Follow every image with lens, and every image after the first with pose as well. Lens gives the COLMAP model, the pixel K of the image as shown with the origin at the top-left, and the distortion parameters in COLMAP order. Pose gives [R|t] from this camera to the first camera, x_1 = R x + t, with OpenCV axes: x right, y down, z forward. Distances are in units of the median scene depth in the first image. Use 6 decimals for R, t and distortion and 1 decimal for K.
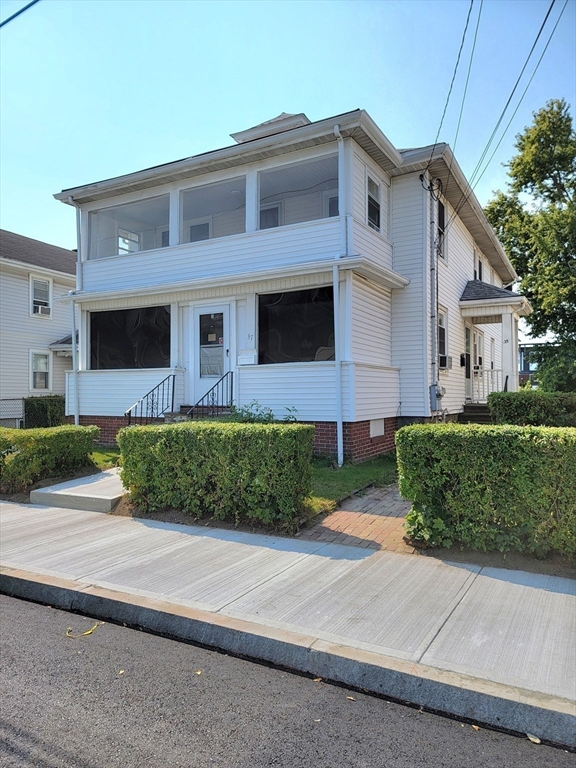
lens RADIAL K [[532.3, 0, 286.9], [0, 532.3, 384.8], [0, 0, 1]] dist [0.061474, -0.045360]
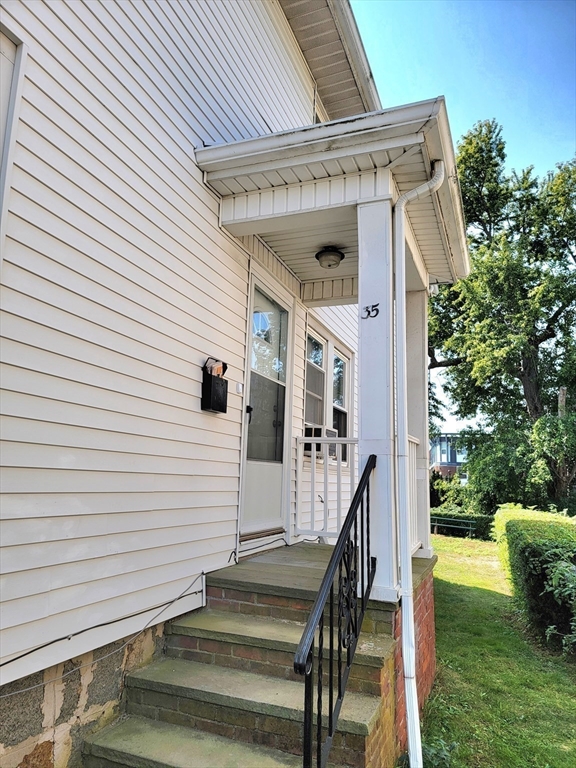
lens RADIAL K [[532.3, 0, 288.0], [0, 532.3, 383.2], [0, 0, 1]] dist [0.061474, -0.045360]
pose [[0.991516, 0.060625, 0.114983, 0.136997], [-0.041797, 0.986295, -0.159612, -0.003836], [-0.123083, 0.153452, 0.980461, 0.307765]]
